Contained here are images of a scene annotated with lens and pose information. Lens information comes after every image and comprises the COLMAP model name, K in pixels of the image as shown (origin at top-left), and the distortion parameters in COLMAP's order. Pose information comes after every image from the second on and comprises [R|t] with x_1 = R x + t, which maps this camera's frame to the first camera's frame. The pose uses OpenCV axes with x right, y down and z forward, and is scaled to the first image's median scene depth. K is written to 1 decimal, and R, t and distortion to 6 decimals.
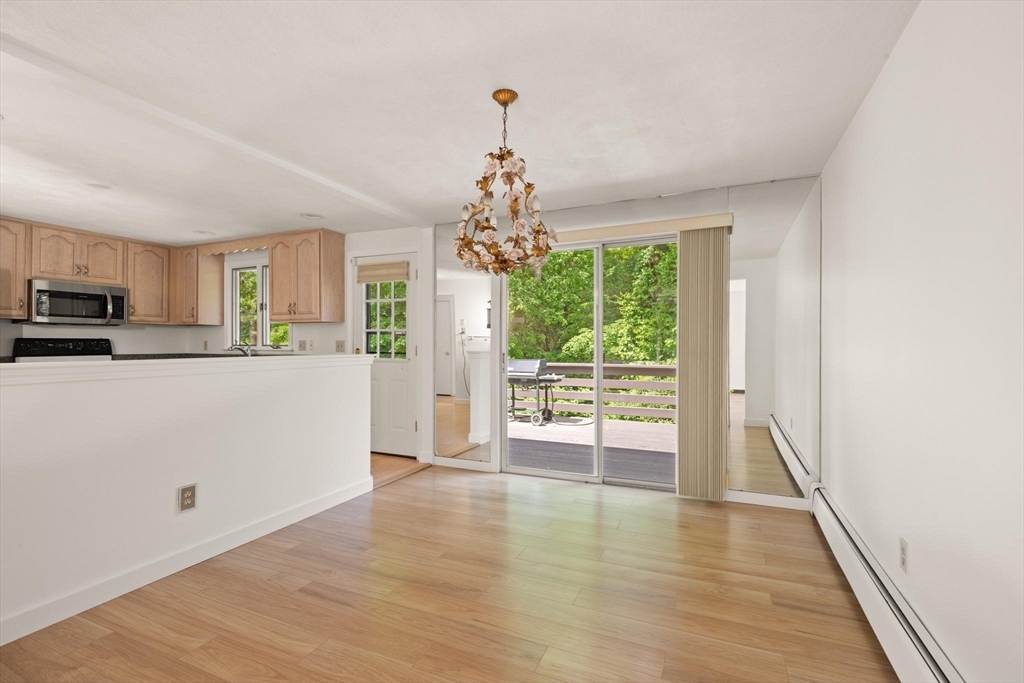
lens RADIAL K [[461.3, 0, 515.1], [0, 461.3, 345.2], [0, 0, 1]] dist [0.005634, 0.000503]
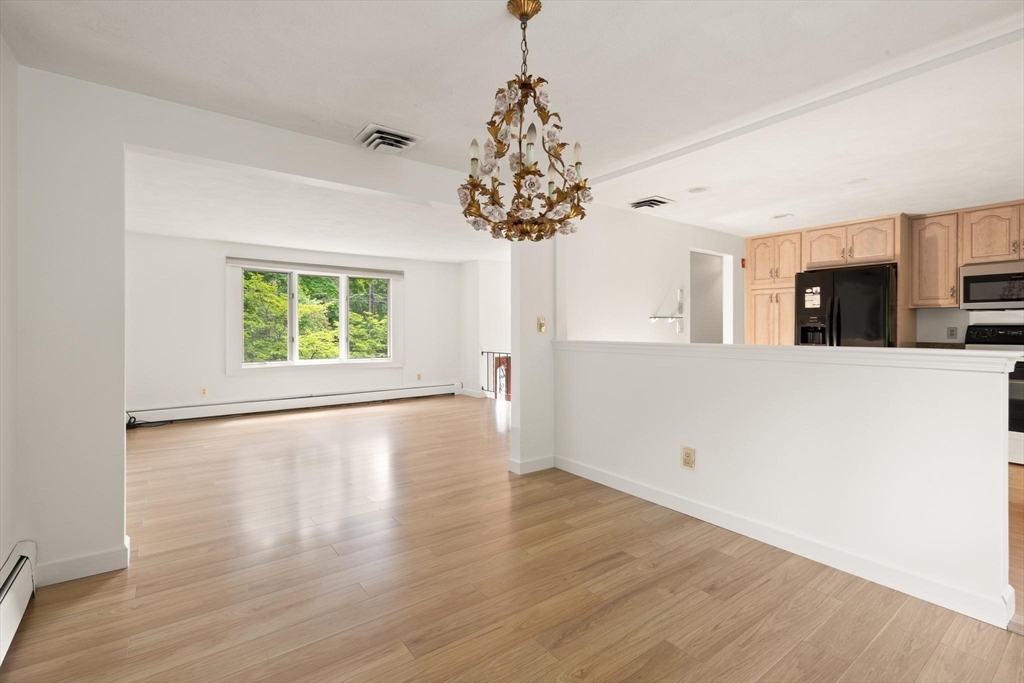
lens RADIAL K [[466.9, 0, 515.7], [0, 466.9, 330.9], [0, 0, 1]] dist [0.006540, 0.000098]
pose [[-0.491315, -0.000019, -0.870982, 0.297858], [-0.004116, 0.999989, 0.002300, -0.001706], [0.870972, 0.004715, -0.491310, 0.616816]]
